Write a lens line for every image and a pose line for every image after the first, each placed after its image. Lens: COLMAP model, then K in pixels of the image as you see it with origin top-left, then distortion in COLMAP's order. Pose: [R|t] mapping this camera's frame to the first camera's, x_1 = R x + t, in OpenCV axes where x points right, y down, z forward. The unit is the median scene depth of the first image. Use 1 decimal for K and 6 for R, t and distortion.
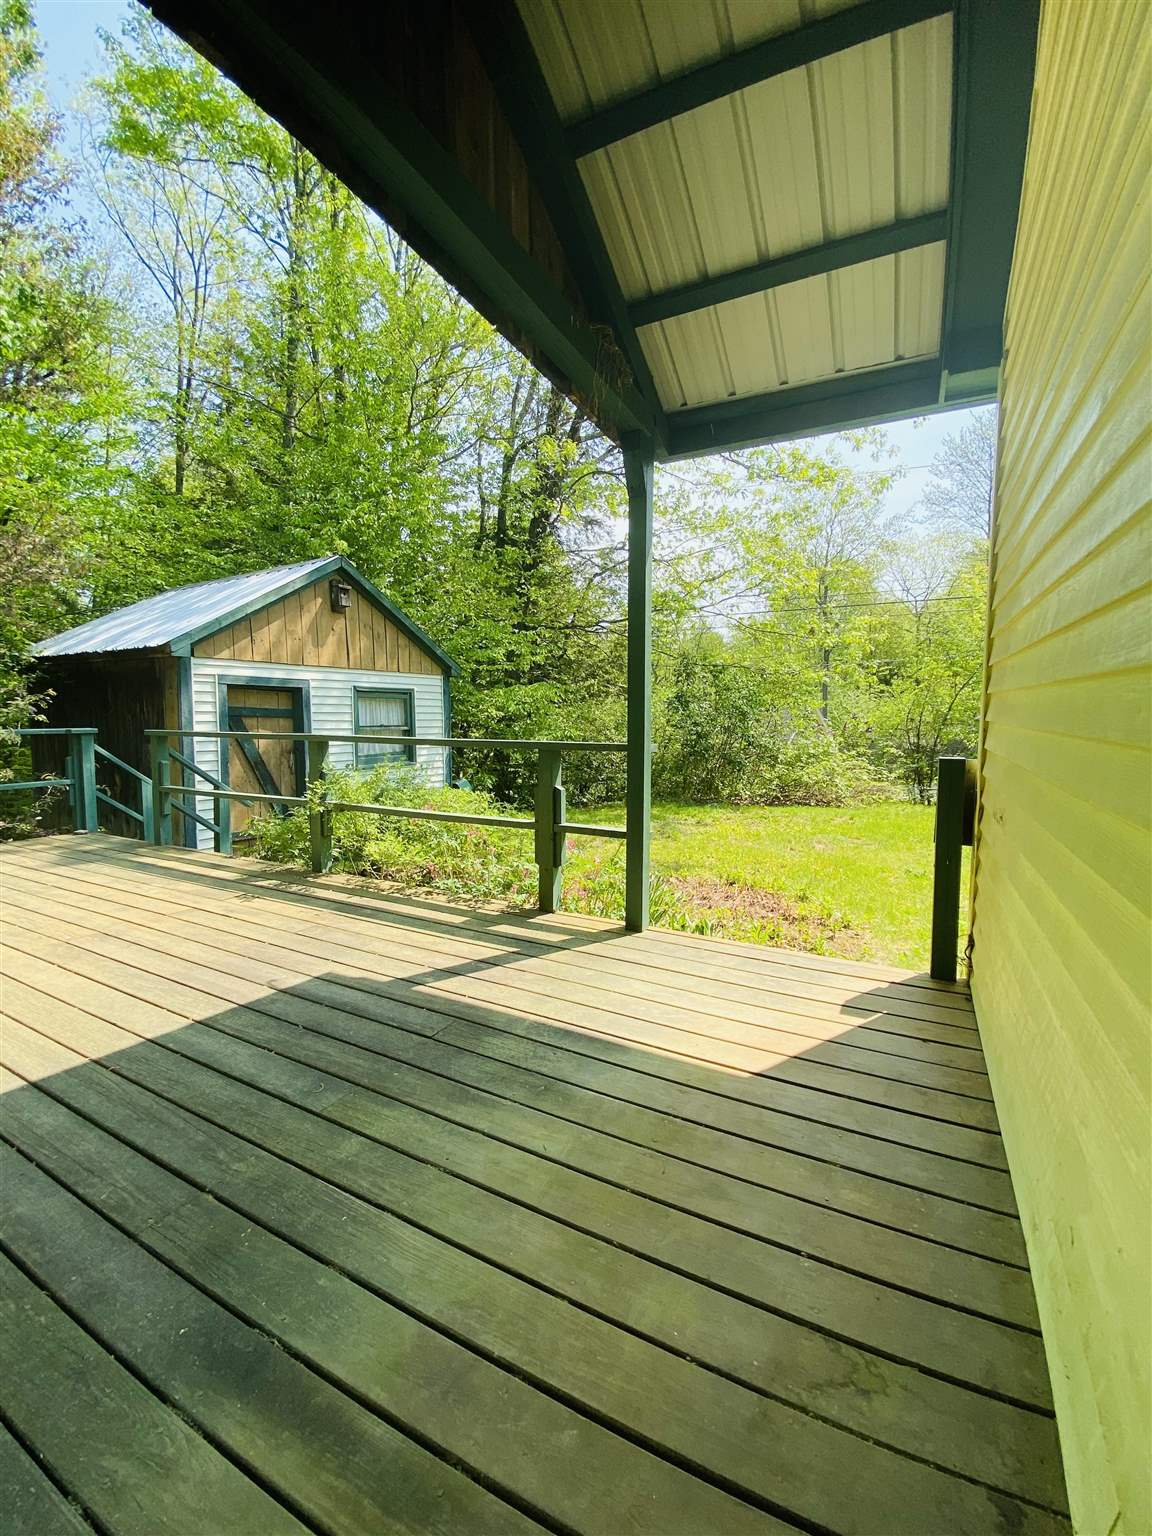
lens RADIAL K [[614.2, 0, 577.9], [0, 614.2, 773.4], [0, 0, 1]] dist [0.049359, -0.037030]
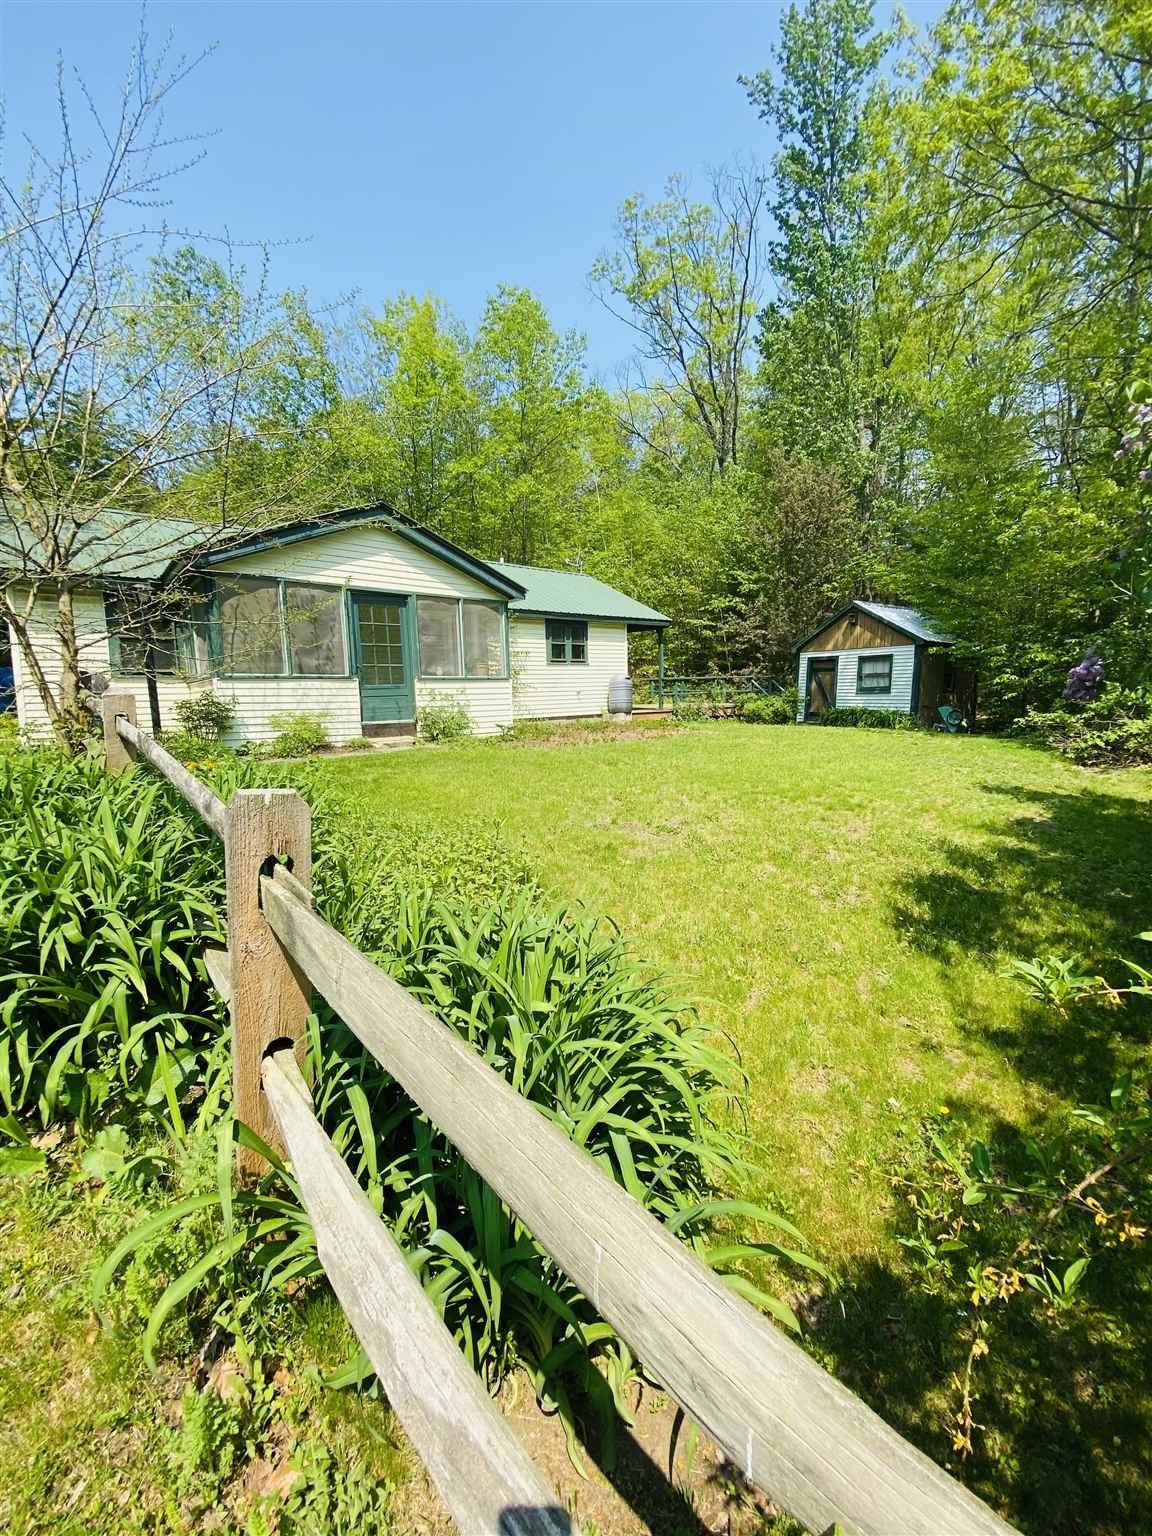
lens RADIAL K [[614.2, 0, 577.9], [0, 614.2, 773.4], [0, 0, 1]] dist [0.049359, -0.037030]
pose [[-0.369915, 0.124582, -0.920675, 2.069063], [-0.069757, 0.984447, 0.161239, -0.014804], [0.926443, 0.123868, -0.355471, 0.886076]]
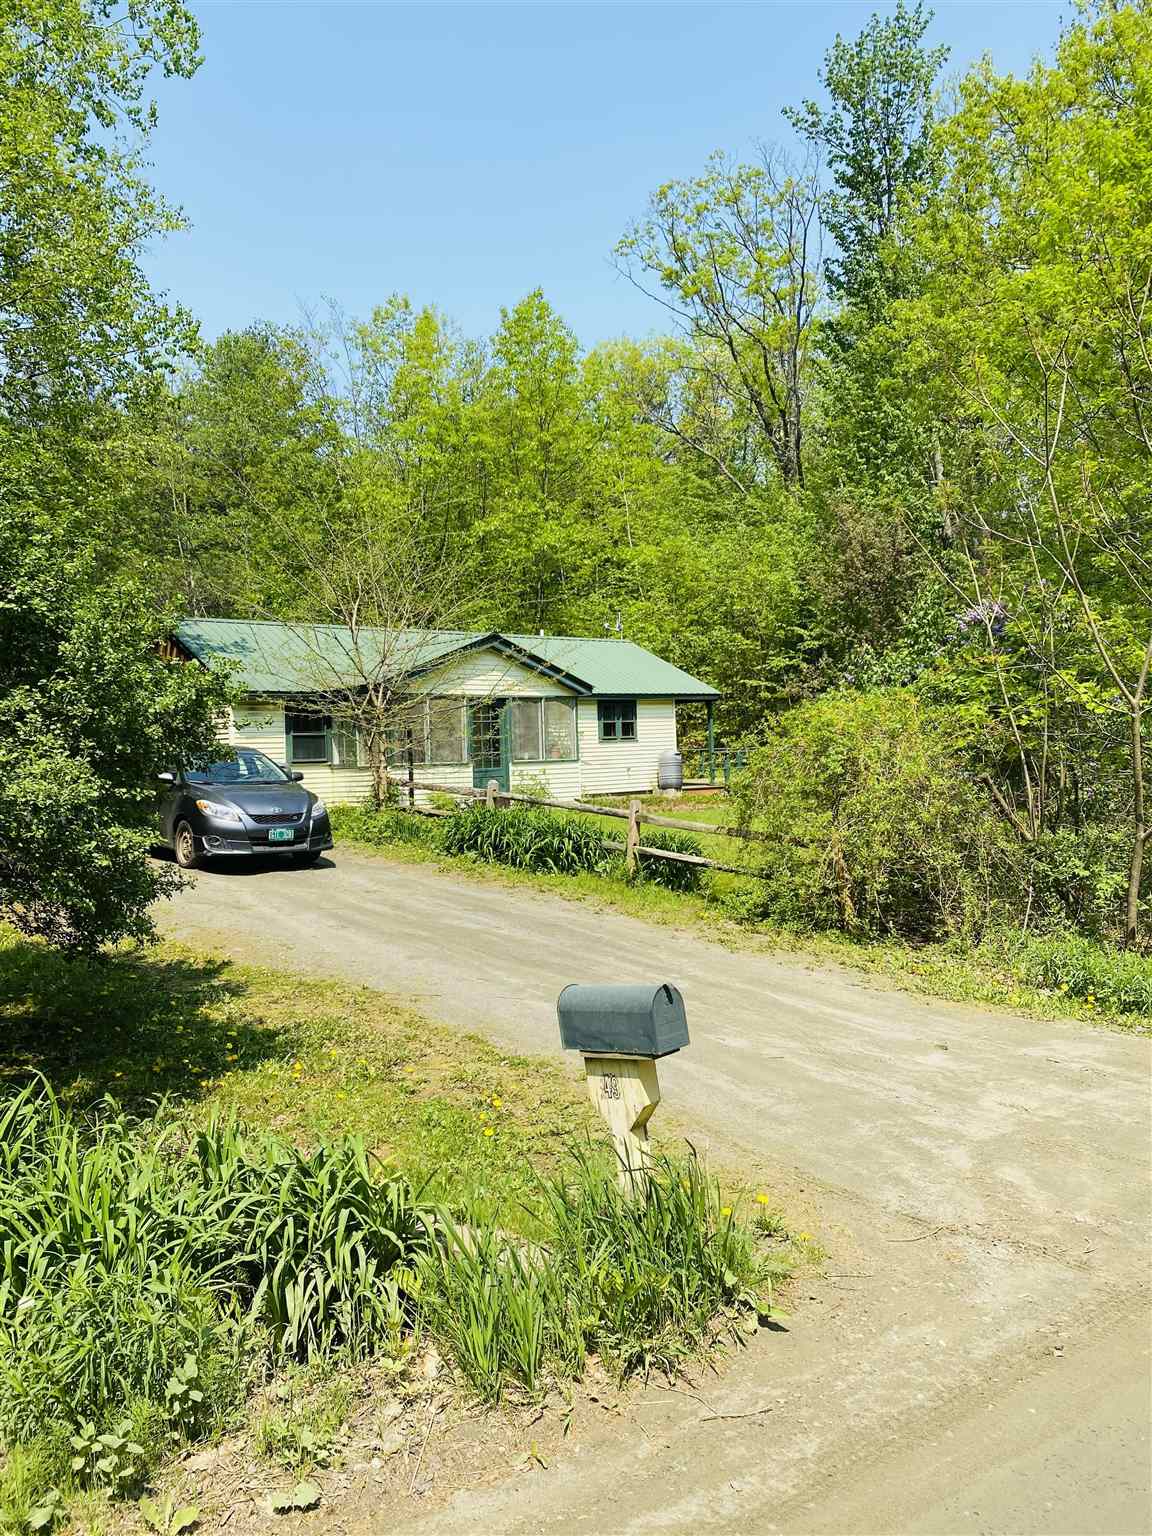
lens RADIAL K [[1170.6, 0, 569.4], [0, 1170.6, 758.8], [0, 0, 1]] dist [0.013463, -0.008260]
pose [[-0.368463, 0.012670, -0.929556, 3.575123], [-0.063013, 0.997267, 0.038570, -0.105170], [0.927504, 0.072786, -0.366658, 1.298222]]
